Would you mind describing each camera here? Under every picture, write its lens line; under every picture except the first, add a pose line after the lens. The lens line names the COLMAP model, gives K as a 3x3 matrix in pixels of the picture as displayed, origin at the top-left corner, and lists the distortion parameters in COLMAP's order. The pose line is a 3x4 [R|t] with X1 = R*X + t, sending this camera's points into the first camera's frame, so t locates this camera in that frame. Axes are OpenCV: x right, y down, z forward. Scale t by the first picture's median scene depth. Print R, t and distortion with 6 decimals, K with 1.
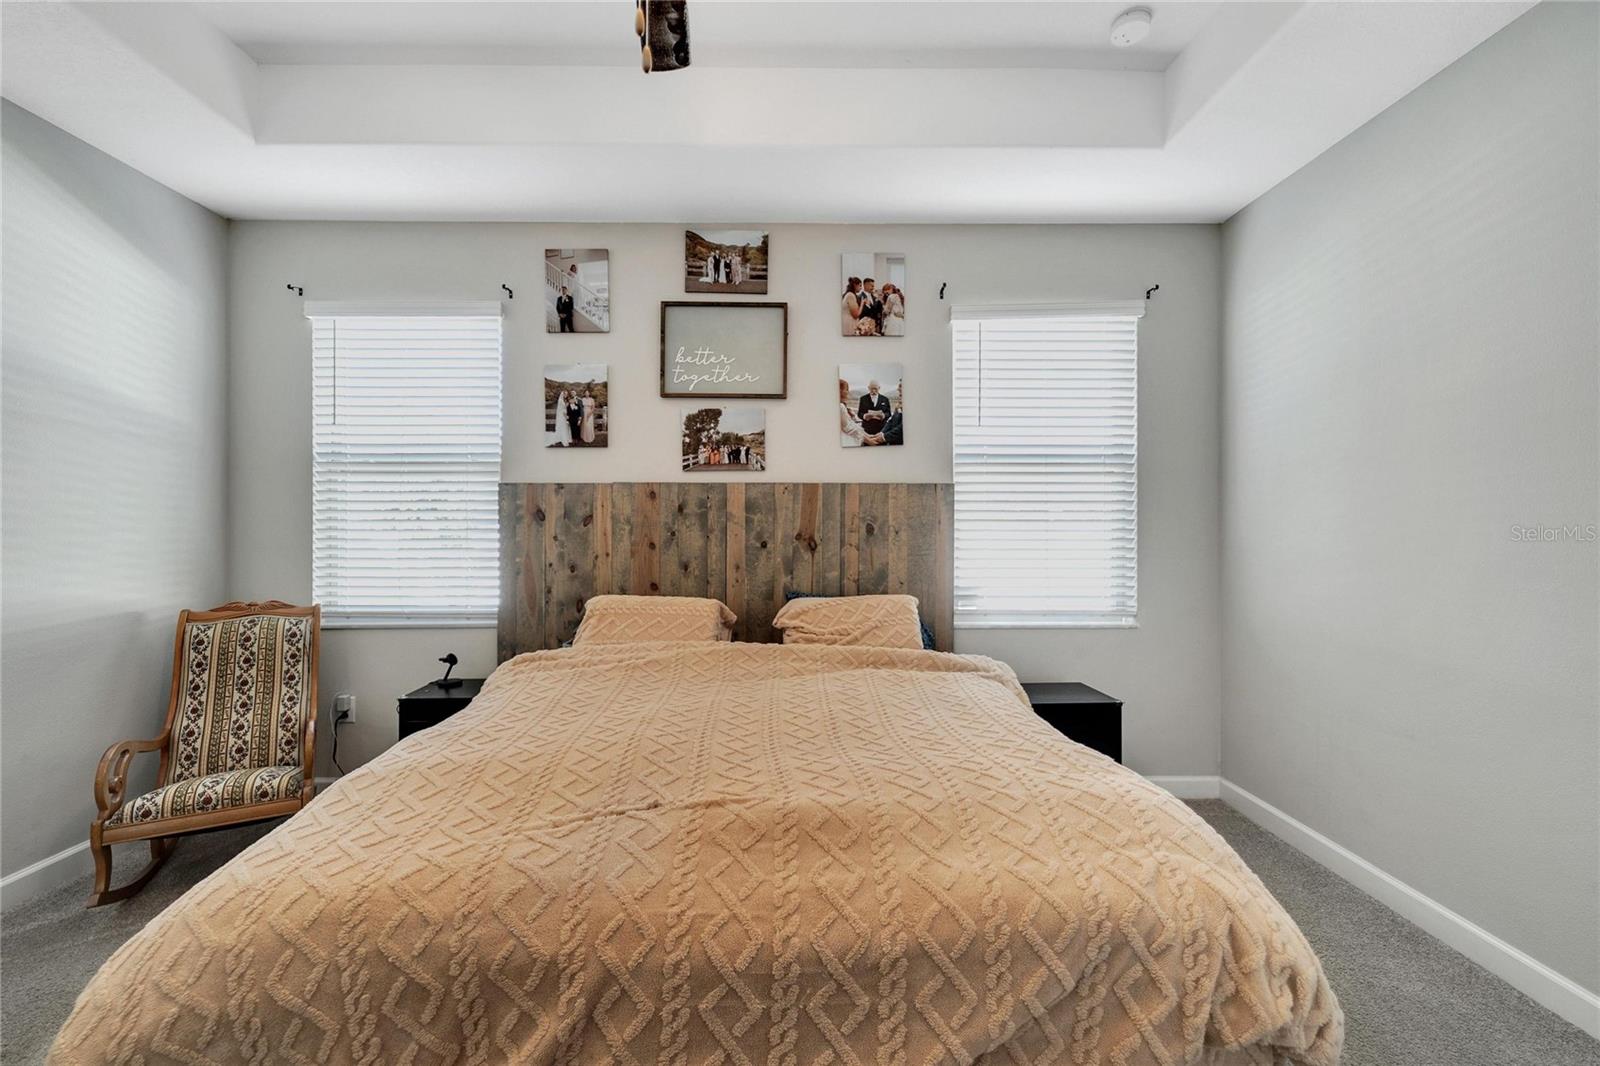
lens RADIAL K [[662.1, 0, 796.4], [0, 662.1, 523.0], [0, 0, 1]] dist [-0.001740, 0.000113]
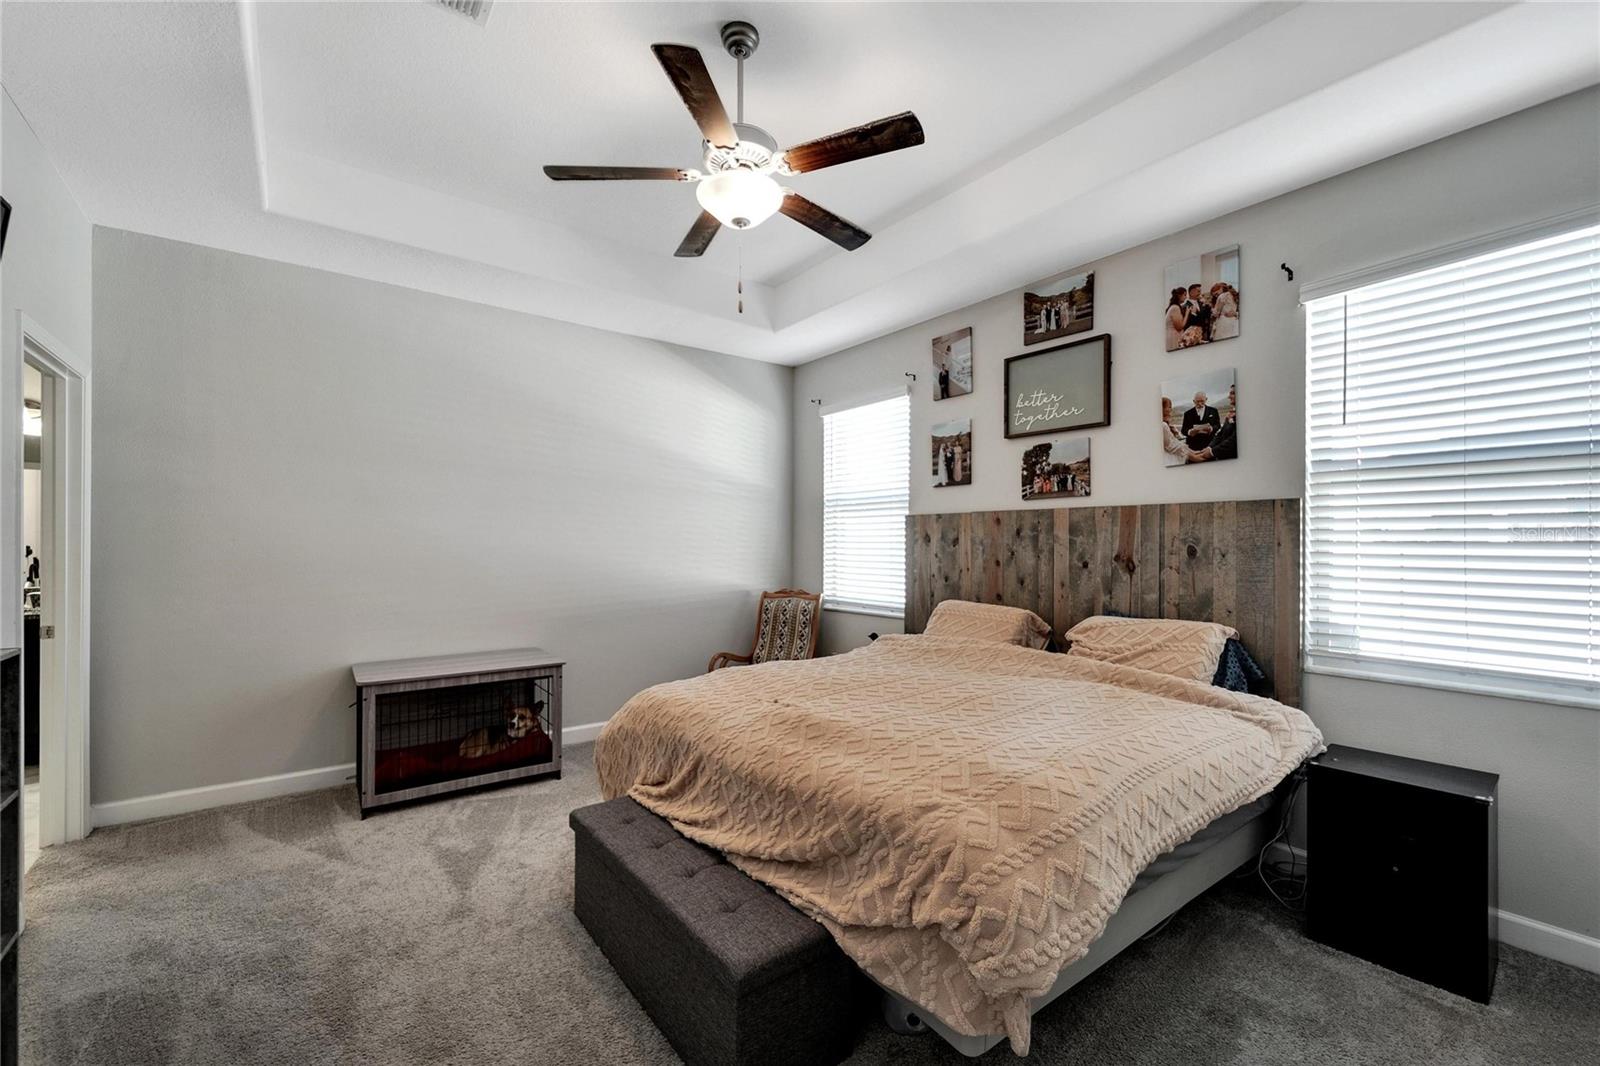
lens RADIAL K [[652.5, 0, 797.2], [0, 652.5, 544.1], [0, 0, 1]] dist [-0.000126, 0.000132]
pose [[0.597437, 0.002562, -0.801912, 0.515681], [-0.002077, 0.999996, 0.001648, -0.001652], [0.801913, 0.000681, 0.597441, -0.004964]]
